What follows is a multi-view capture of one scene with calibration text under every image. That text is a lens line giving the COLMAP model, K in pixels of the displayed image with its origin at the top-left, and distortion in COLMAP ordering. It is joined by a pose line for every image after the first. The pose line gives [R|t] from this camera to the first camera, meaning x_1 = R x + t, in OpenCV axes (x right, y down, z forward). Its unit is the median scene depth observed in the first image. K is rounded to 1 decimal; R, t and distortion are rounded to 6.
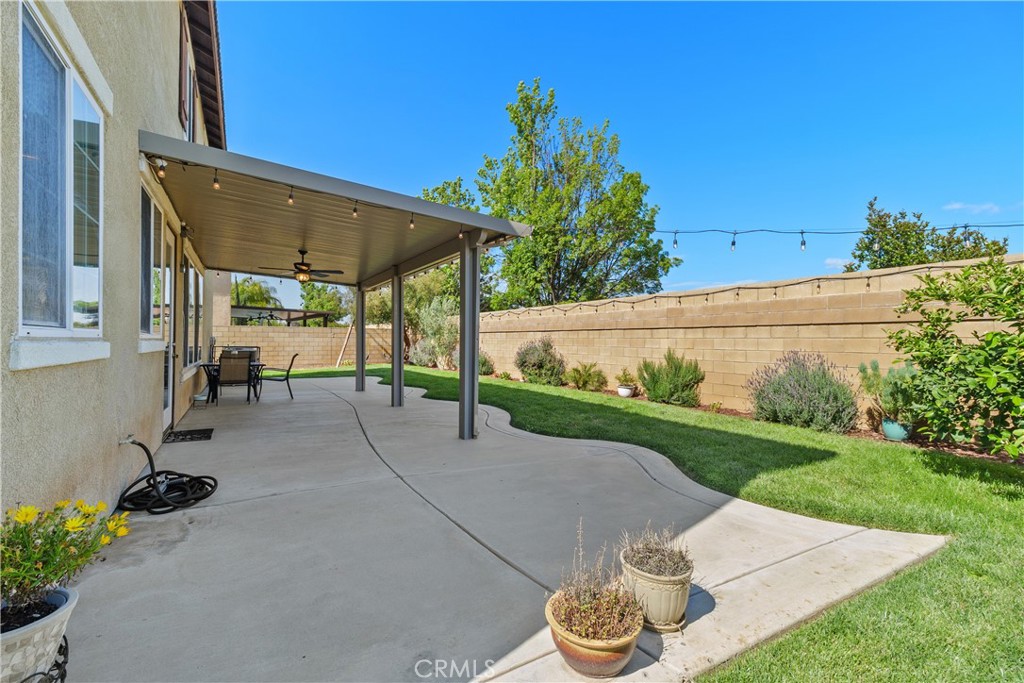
lens RADIAL K [[449.2, 0, 510.3], [0, 449.2, 337.2], [0, 0, 1]] dist [0.015937, -0.001595]
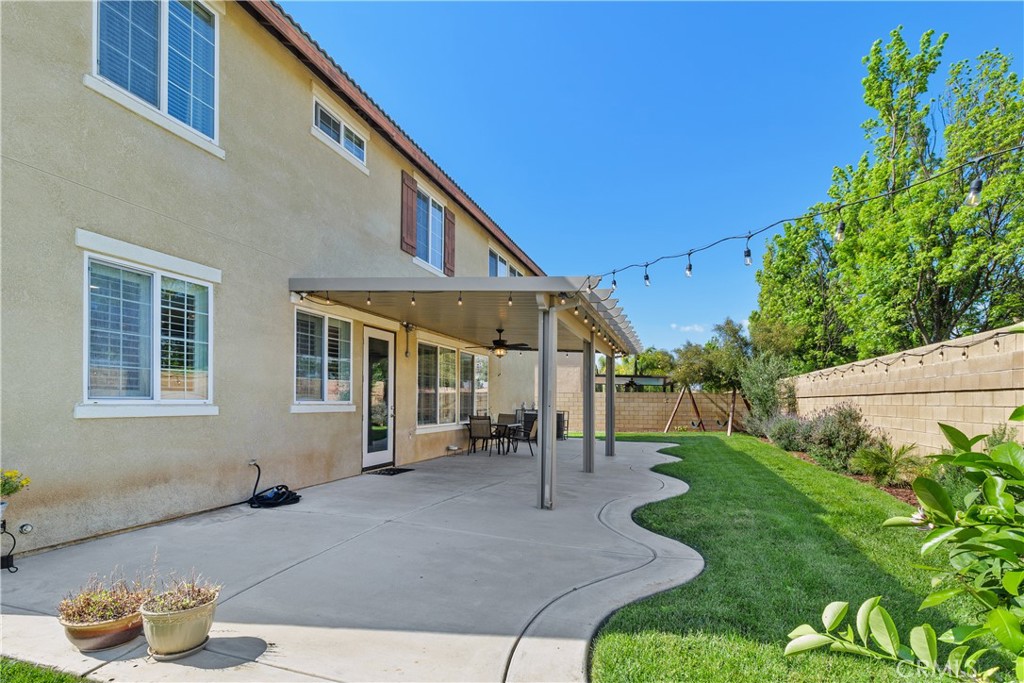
lens RADIAL K [[468.1, 0, 533.5], [0, 468.1, 404.6], [0, 0, 1]] dist [0.005375, 0.000359]
pose [[0.681243, 0.006375, -0.732029, 0.301993], [-0.002040, 0.999975, 0.006810, -0.002842], [0.732054, -0.003146, 0.681239, 0.140950]]
